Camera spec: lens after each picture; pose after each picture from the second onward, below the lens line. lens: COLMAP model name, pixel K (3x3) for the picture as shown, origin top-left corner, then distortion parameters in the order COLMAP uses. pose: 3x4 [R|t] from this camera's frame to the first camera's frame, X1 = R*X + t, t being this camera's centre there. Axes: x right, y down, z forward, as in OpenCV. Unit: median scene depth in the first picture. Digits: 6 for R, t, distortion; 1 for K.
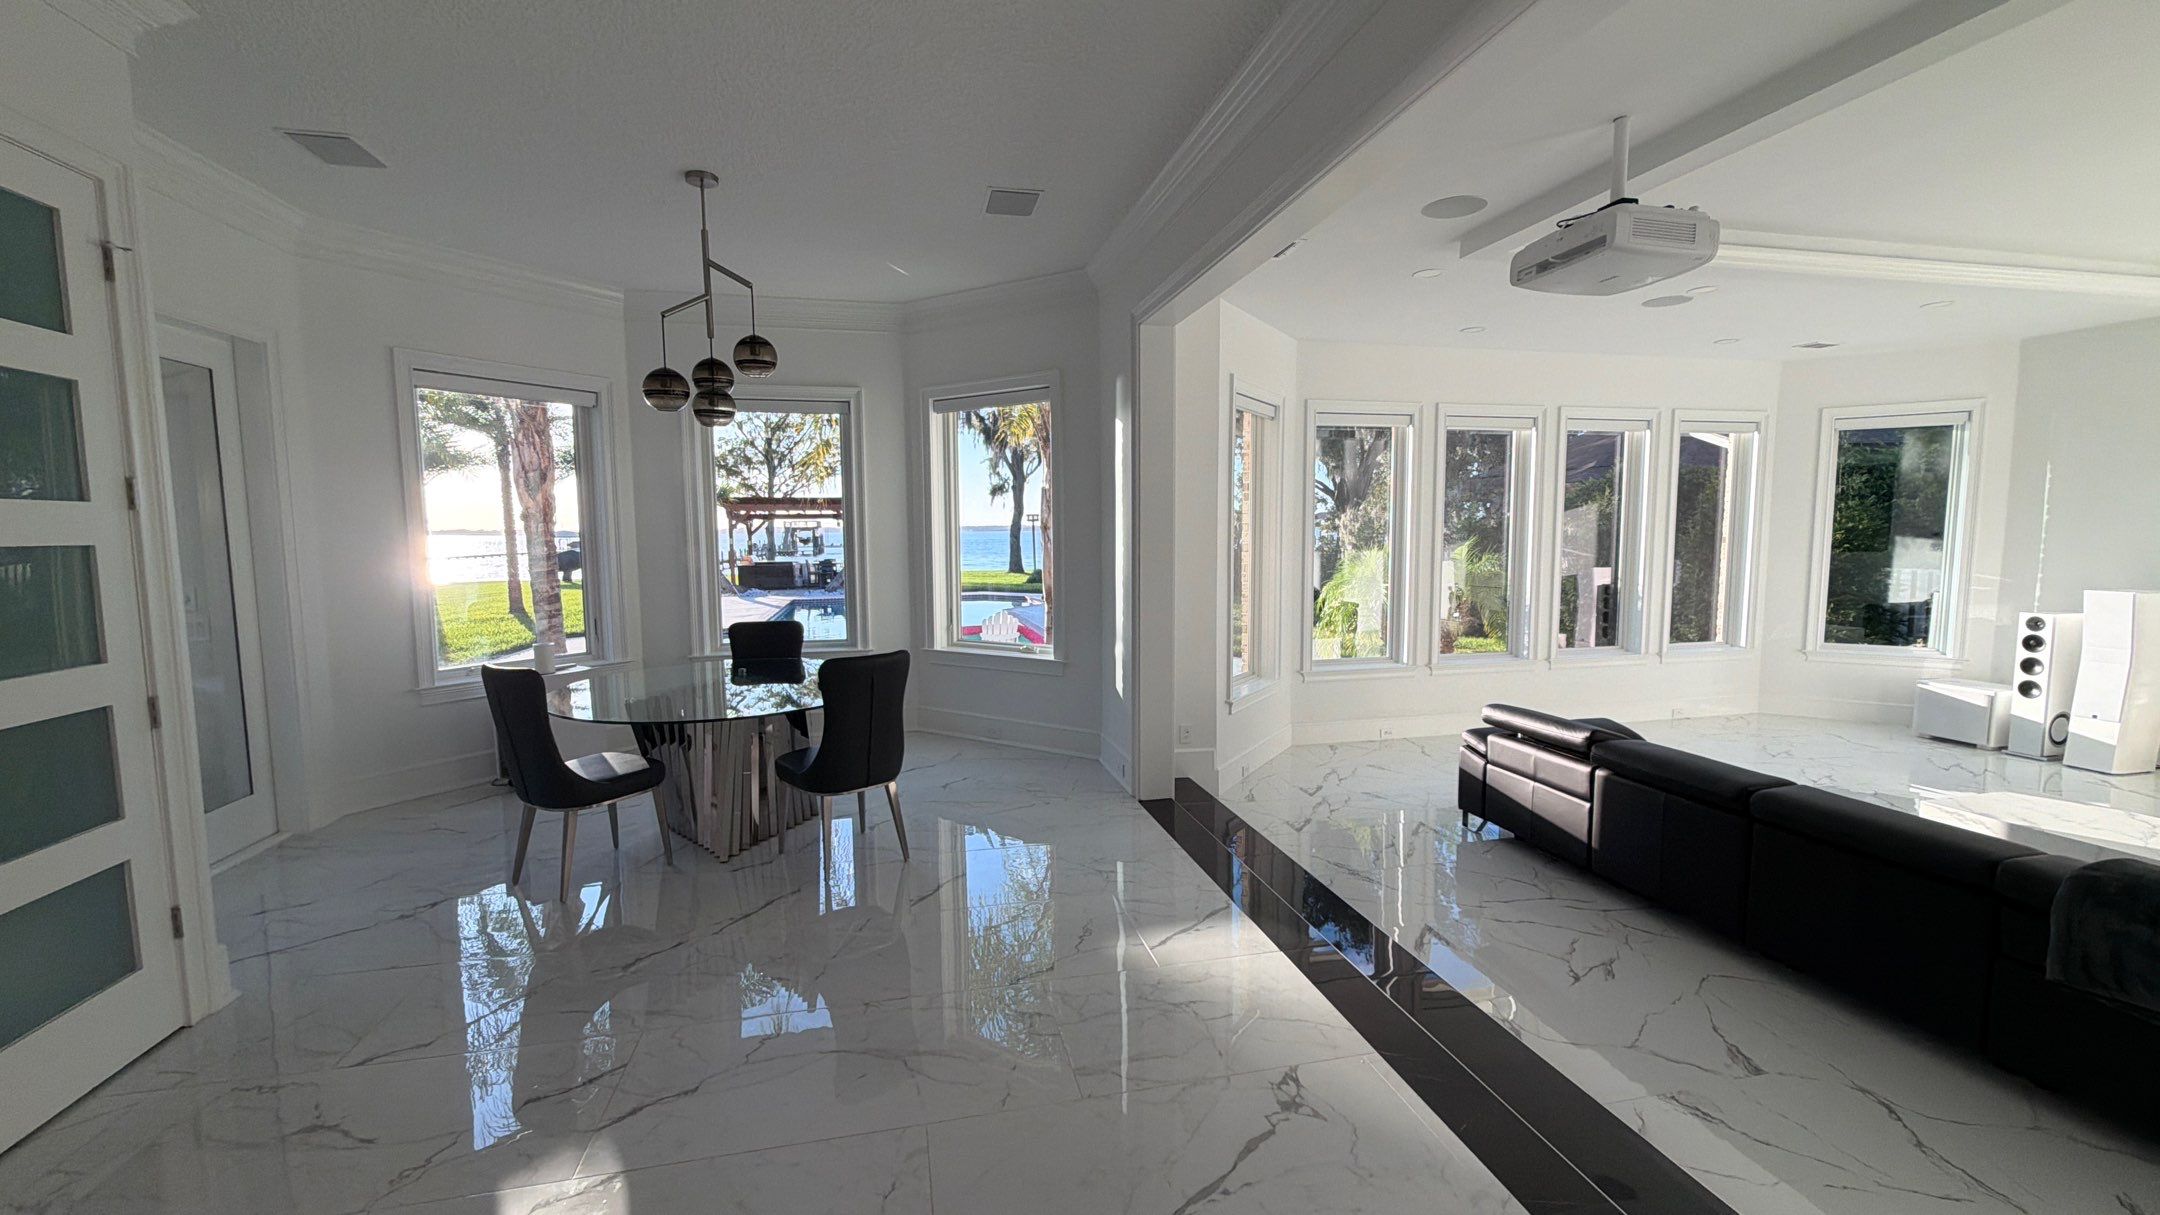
lens RADIAL K [[867.7, 0, 1080.0], [0, 867.7, 607.5], [0, 0, 1]] dist [0.009003, -0.000027]
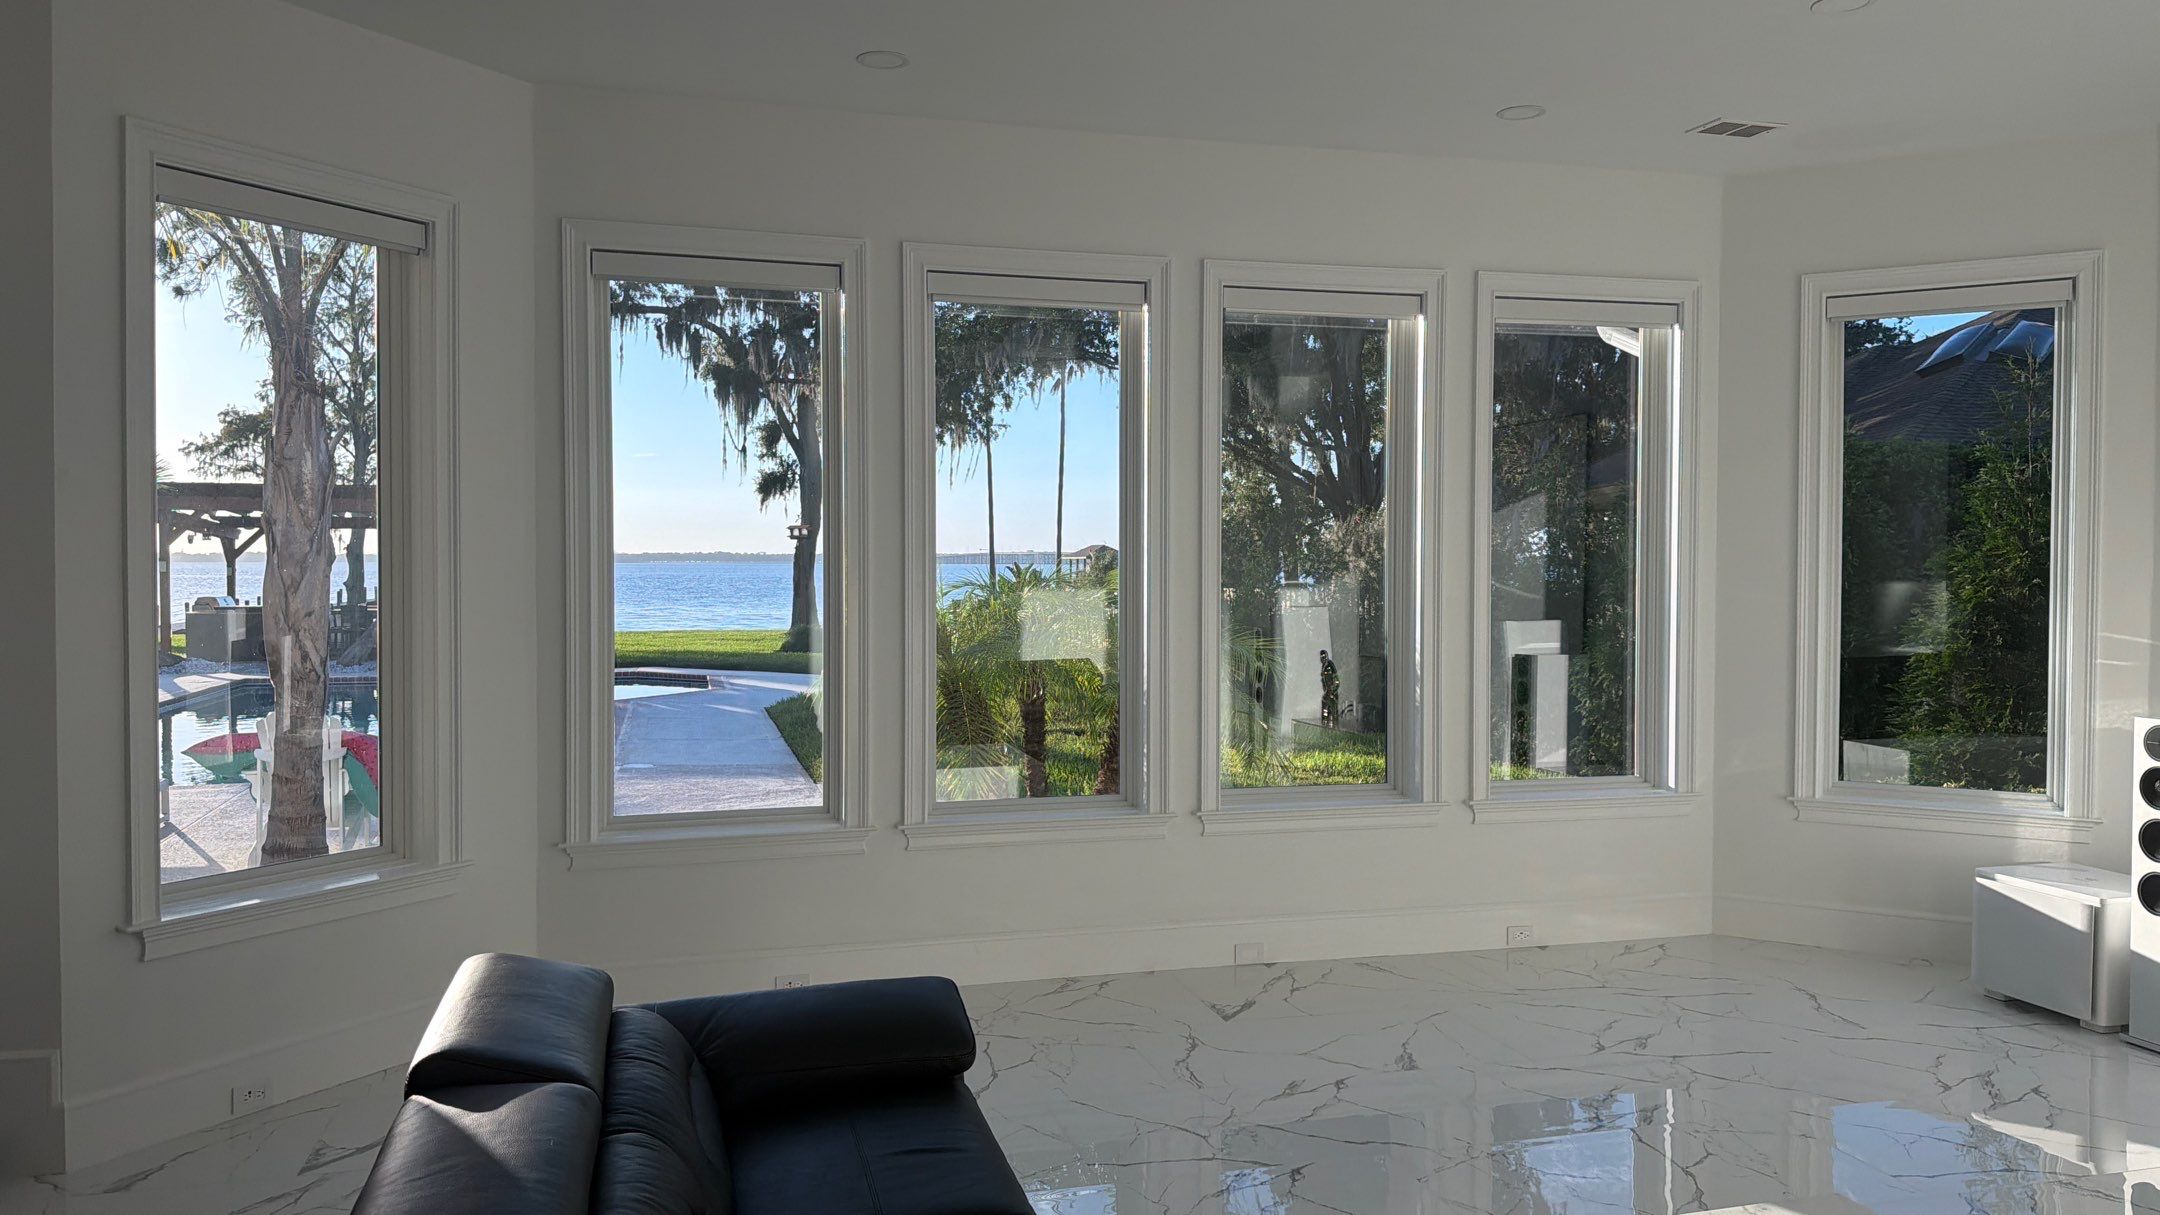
lens RADIAL K [[1532.2, 0, 1080.0], [0, 1532.2, 607.5], [0, 0, 1]] dist [0.033979, -0.030962]
pose [[0.999622, 0.007231, 0.026515, 0.432259], [-0.005613, 0.998146, -0.060601, 0.000730], [-0.026904, 0.060429, 0.997810, 0.198103]]
